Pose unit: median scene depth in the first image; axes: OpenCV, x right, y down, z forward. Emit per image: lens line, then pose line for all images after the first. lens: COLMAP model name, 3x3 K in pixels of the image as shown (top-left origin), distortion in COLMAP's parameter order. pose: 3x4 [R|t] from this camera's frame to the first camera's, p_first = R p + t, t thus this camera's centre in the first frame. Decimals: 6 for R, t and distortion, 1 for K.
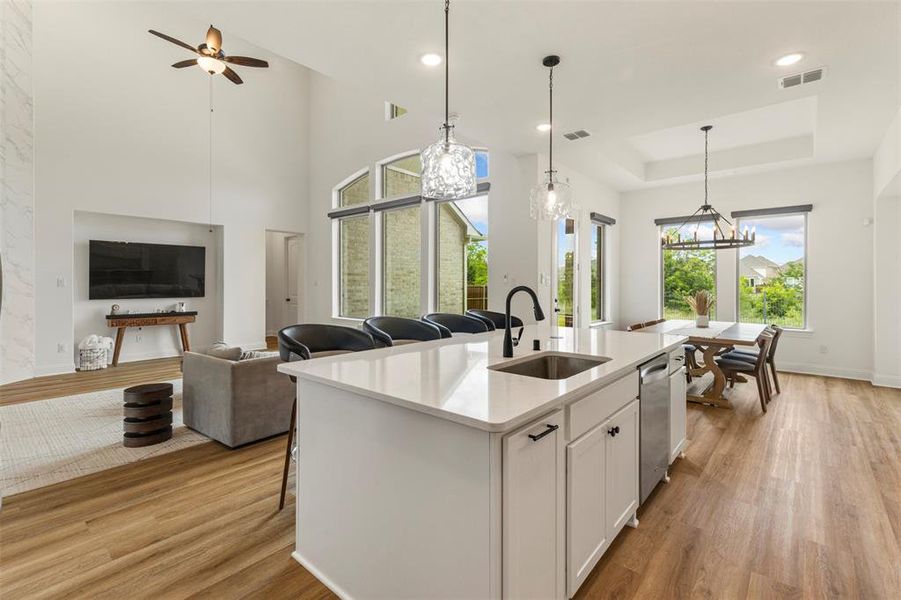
lens RADIAL K [[409.1, 0, 447.2], [0, 409.1, 283.9], [0, 0, 1]] dist [0.002950, 0.000653]
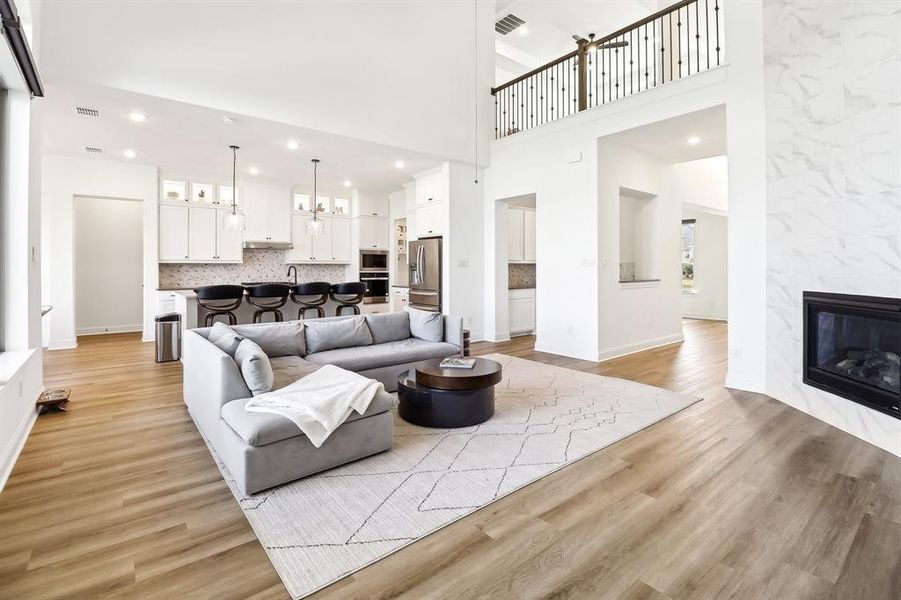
lens RADIAL K [[417.8, 0, 445.9], [0, 417.8, 264.3], [0, 0, 1]] dist [-0.001084, -0.010565]
pose [[-0.983761, 0.003244, 0.179452, -1.056240], [0.002199, 0.999979, -0.006018, 0.012402], [-0.179468, -0.005526, -0.983748, 2.720583]]
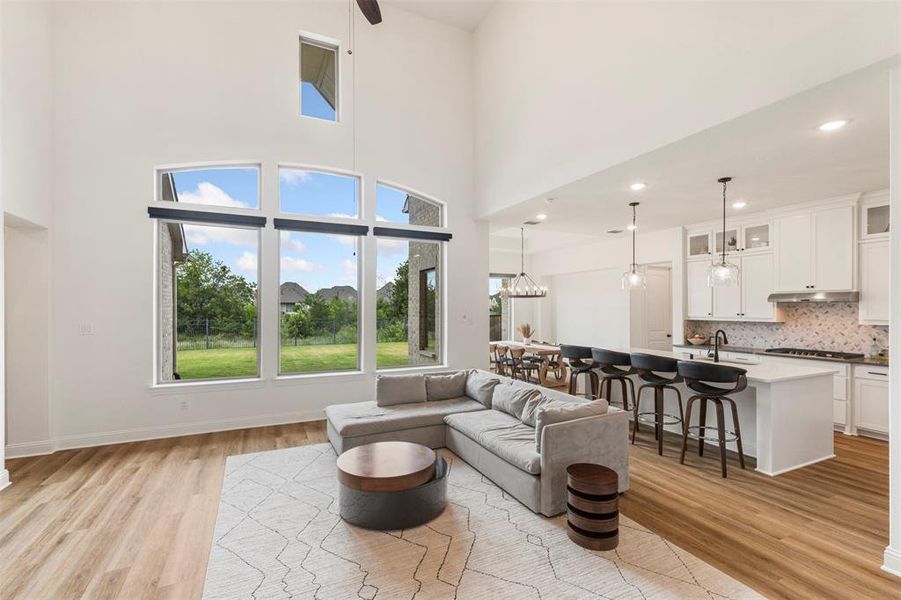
lens RADIAL K [[408.1, 0, 448.3], [0, 408.1, 307.0], [0, 0, 1]] dist [0.003767, 0.000175]
pose [[0.399586, 0.001859, 0.916694, -1.740945], [-0.000395, 0.999998, -0.001856, -0.079659], [-0.916696, 0.000380, 0.399586, 1.030448]]
